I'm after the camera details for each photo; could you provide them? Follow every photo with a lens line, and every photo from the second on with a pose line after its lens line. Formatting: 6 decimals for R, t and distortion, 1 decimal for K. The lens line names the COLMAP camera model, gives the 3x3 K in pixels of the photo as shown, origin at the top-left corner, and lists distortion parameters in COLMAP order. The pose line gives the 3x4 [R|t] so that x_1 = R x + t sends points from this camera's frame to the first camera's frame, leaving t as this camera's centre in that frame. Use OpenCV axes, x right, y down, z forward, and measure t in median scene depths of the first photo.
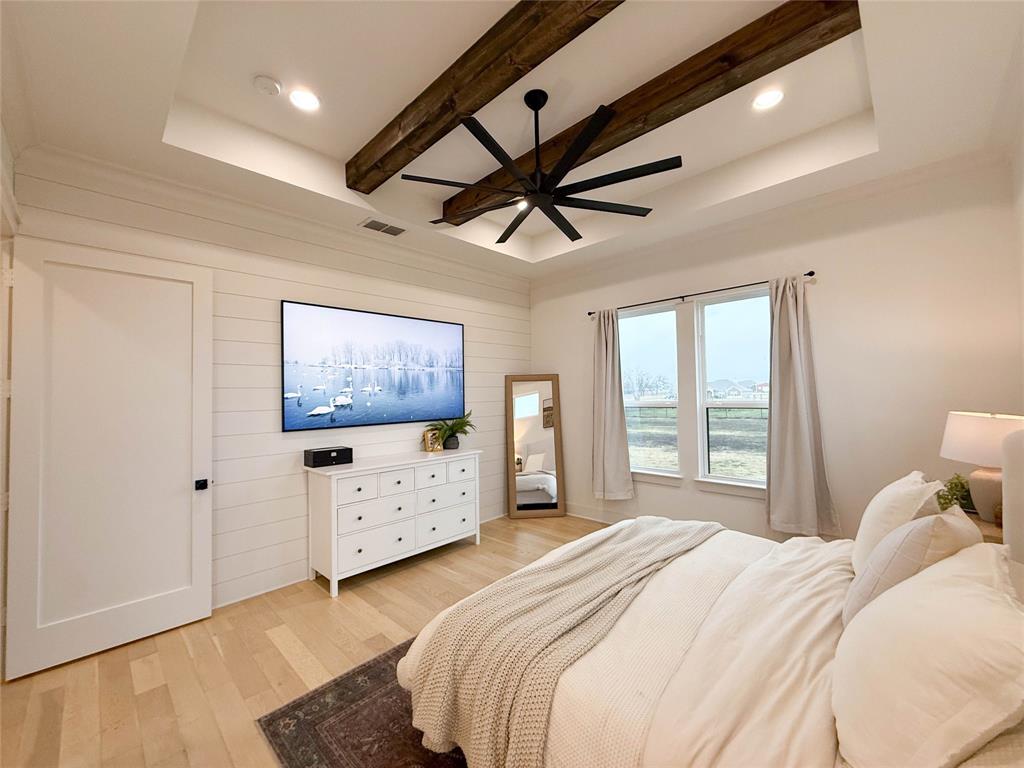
lens RADIAL K [[411.4, 0, 509.2], [0, 411.4, 383.4], [0, 0, 1]] dist [0.001814, -0.000036]
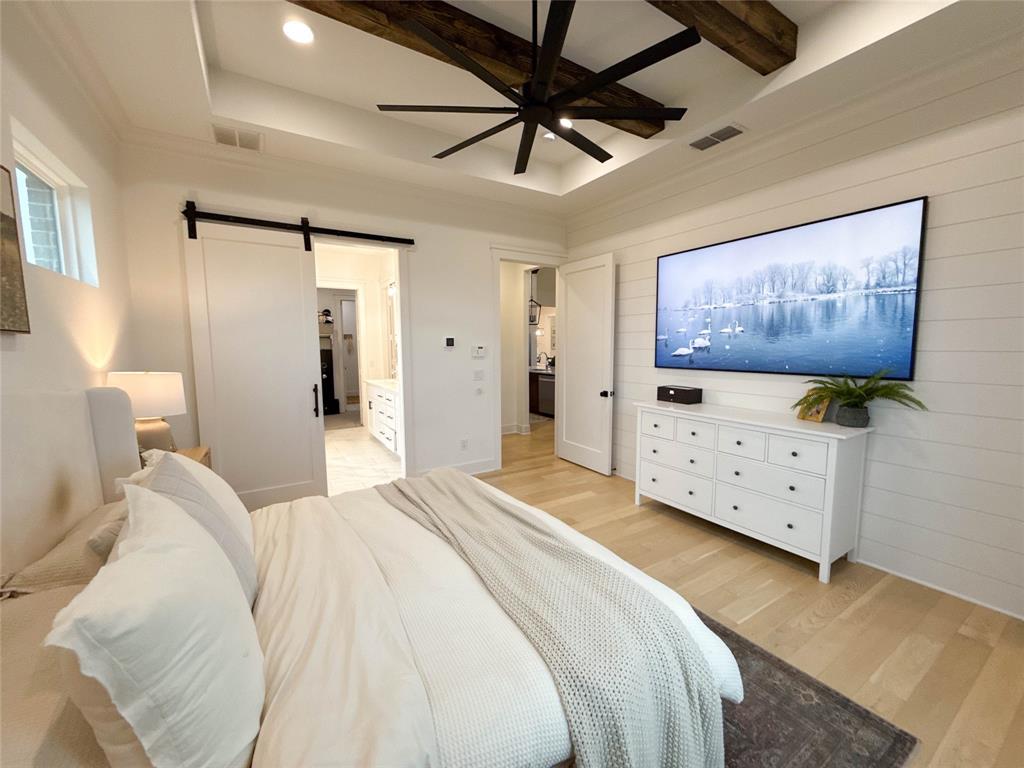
lens RADIAL K [[411.4, 0, 509.2], [0, 411.4, 383.4], [0, 0, 1]] dist [0.001814, -0.000036]
pose [[-0.242768, 0.117488, -0.962944, 0.659141], [0.042892, 0.992968, 0.110337, 0.009642], [0.969136, -0.014516, -0.246101, 0.775449]]
